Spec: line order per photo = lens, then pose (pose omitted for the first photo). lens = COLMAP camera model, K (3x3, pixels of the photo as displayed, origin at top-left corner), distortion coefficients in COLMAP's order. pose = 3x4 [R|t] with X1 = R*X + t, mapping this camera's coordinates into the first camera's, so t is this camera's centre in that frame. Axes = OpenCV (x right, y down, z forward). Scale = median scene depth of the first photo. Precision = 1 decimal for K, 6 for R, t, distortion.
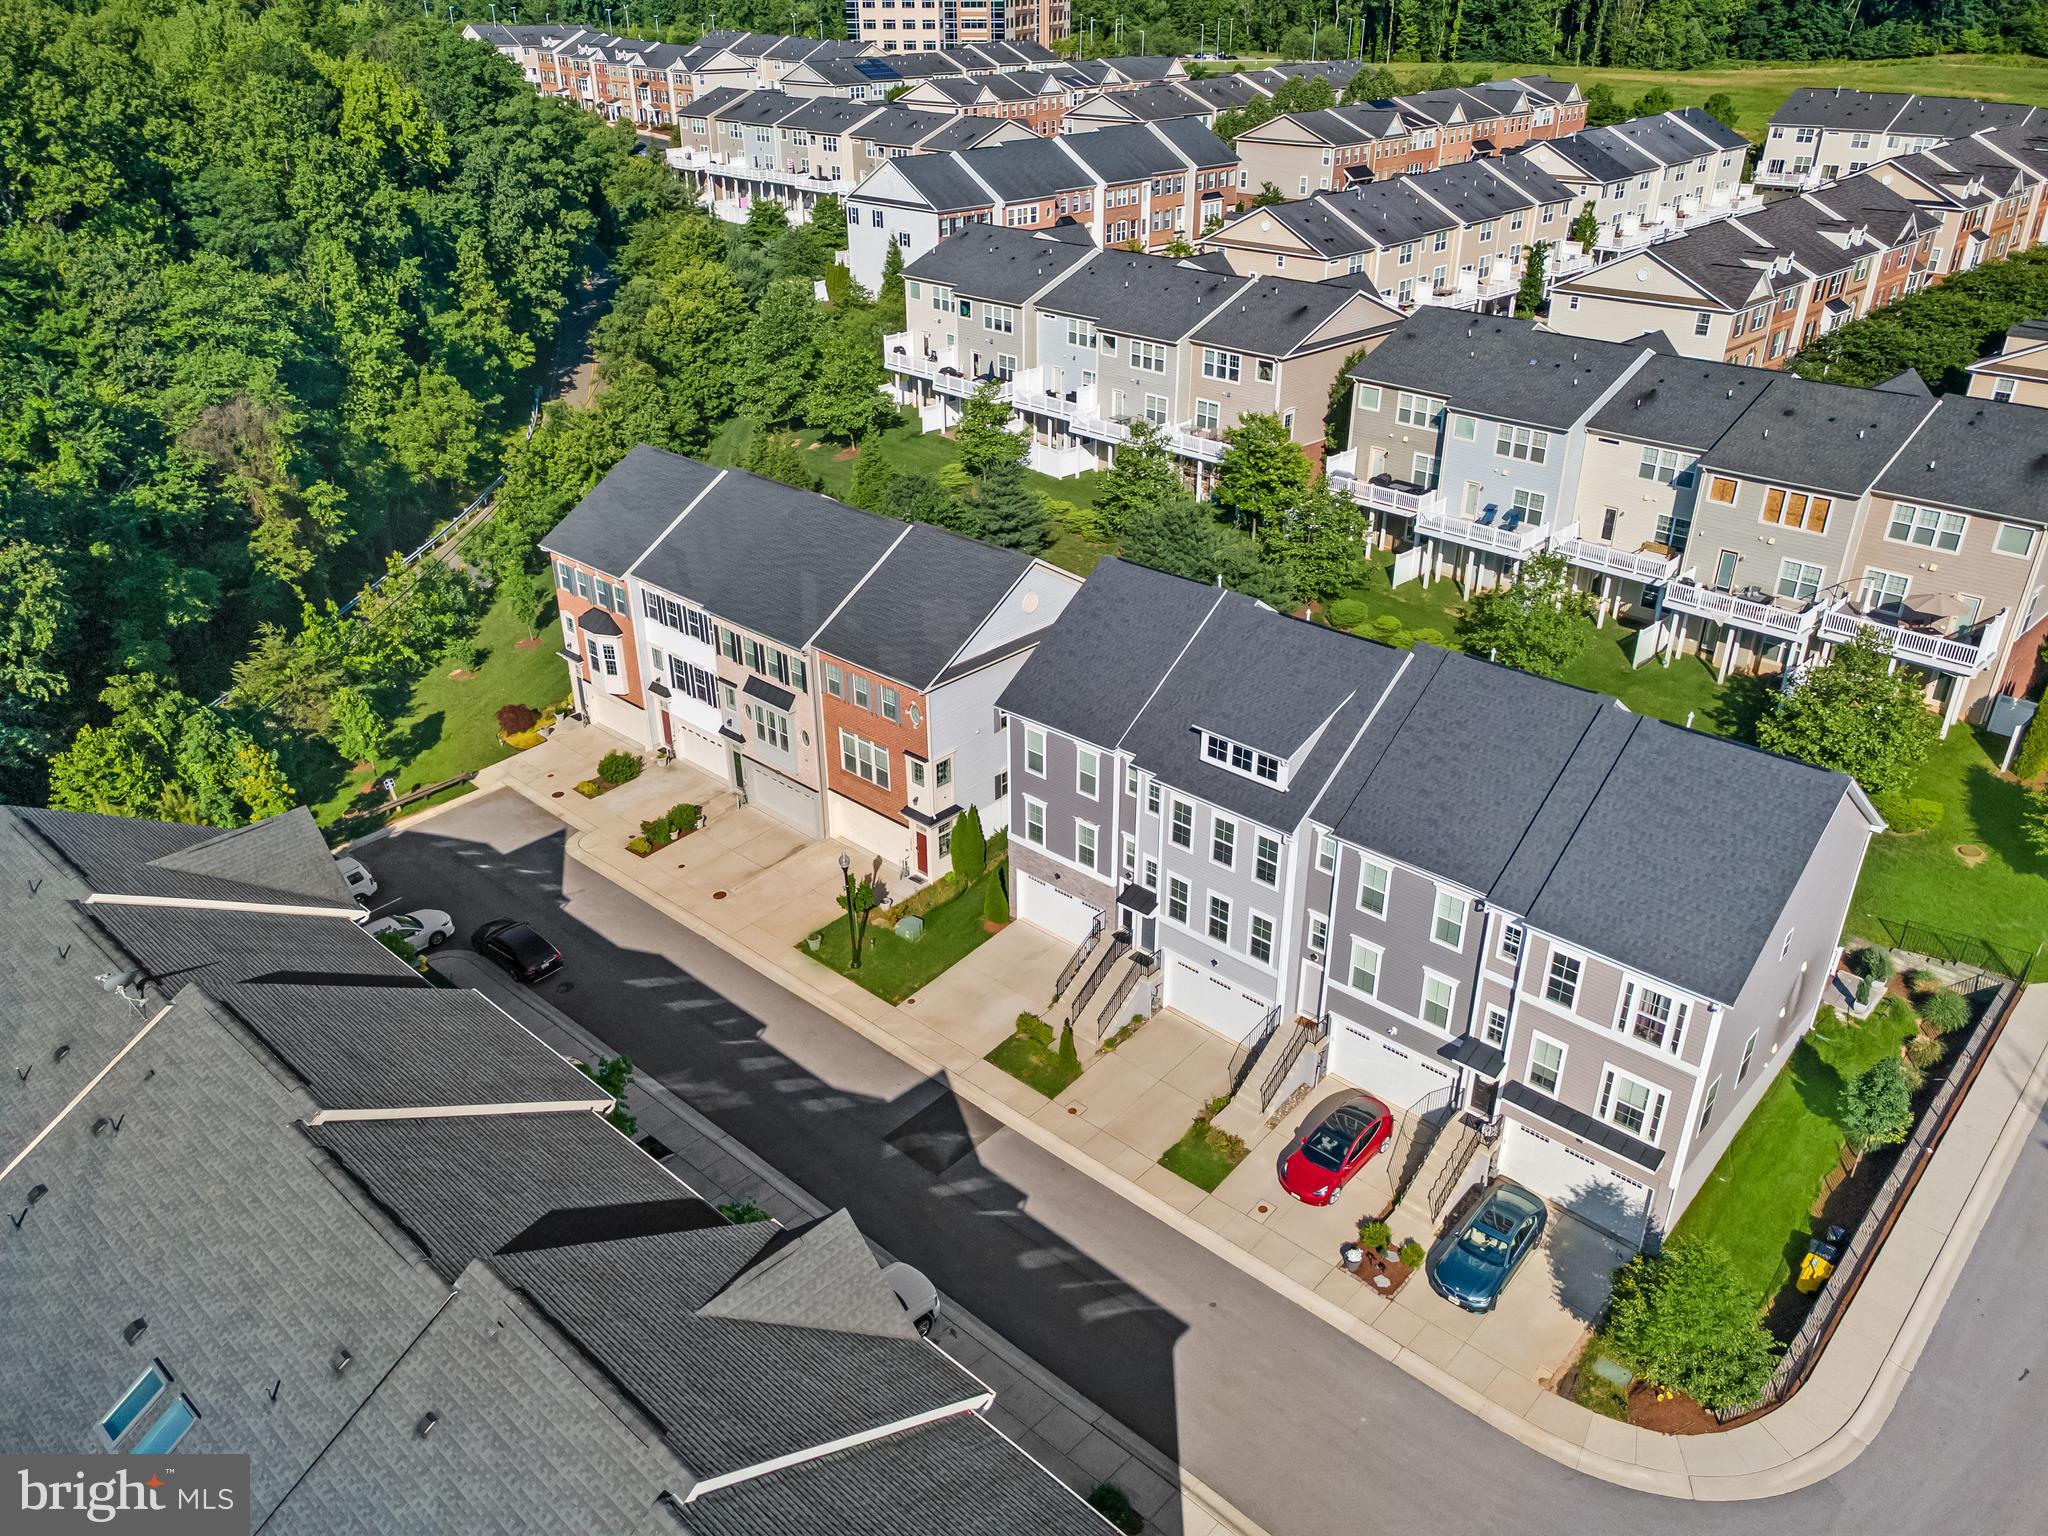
lens RADIAL K [[1496.1, 0, 1022.2], [0, 1496.1, 746.6], [0, 0, 1]] dist [0.031840, 0.000943]
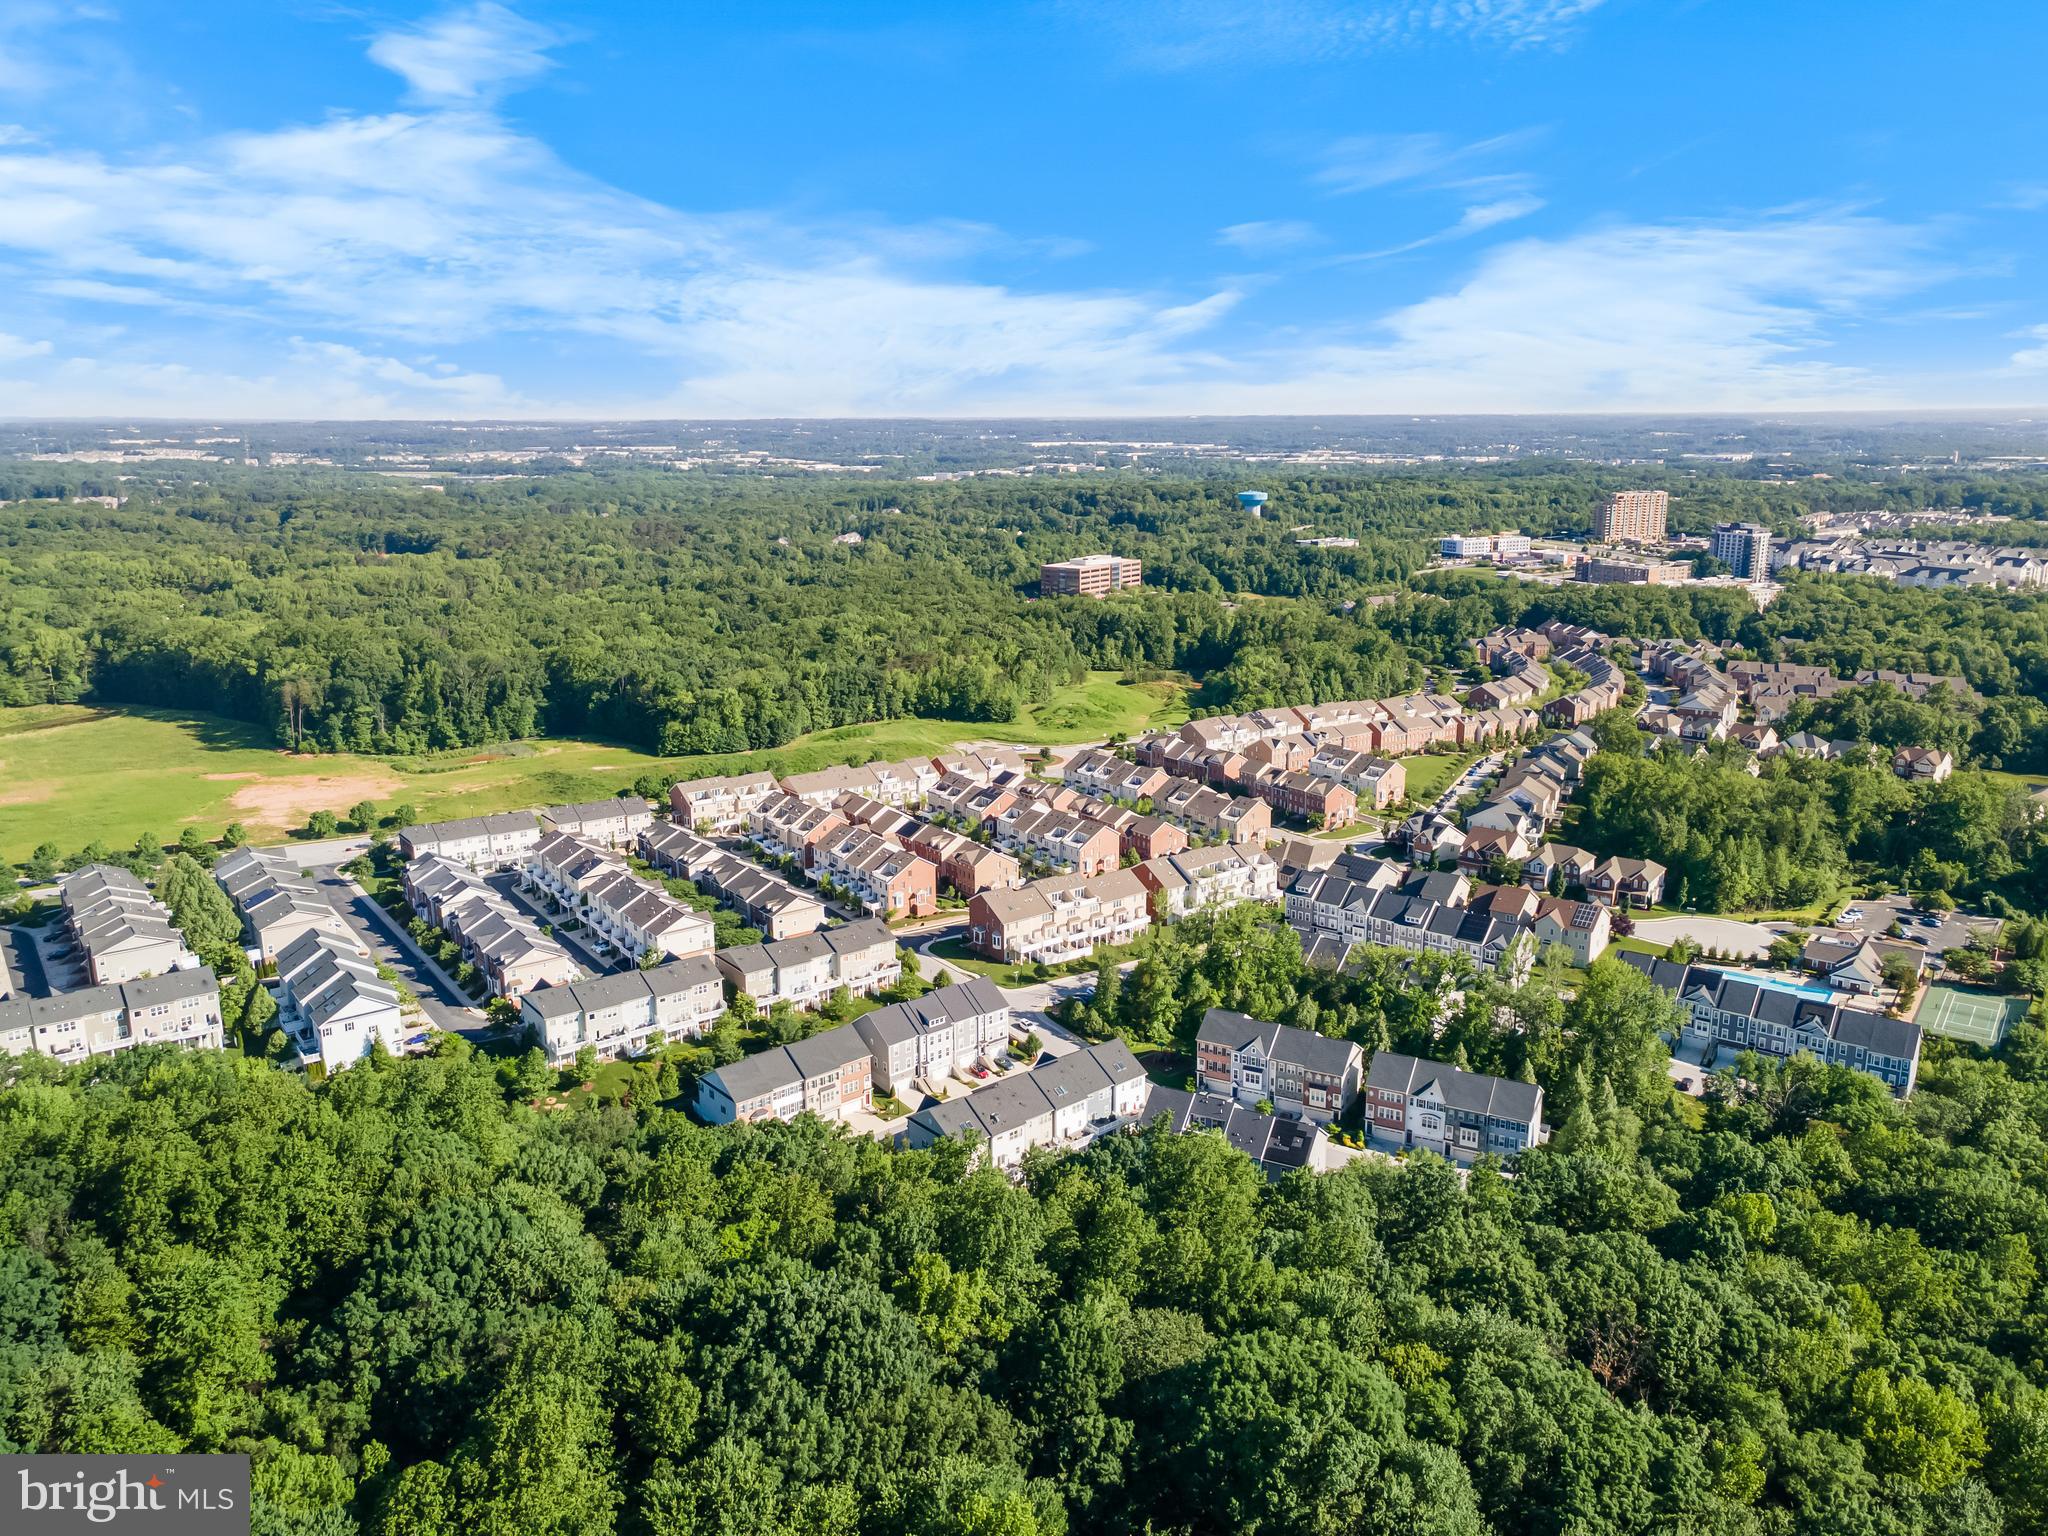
lens RADIAL K [[1483.3, 0, 1024.0], [0, 1483.3, 768.0], [0, 0, 1]] dist [0.052583, 0.000650]
pose [[0.116820, -0.222918, 0.967812, -3.694640], [0.455654, 0.877900, 0.147209, -1.110461], [-0.882458, 0.423791, 0.204130, -0.590637]]
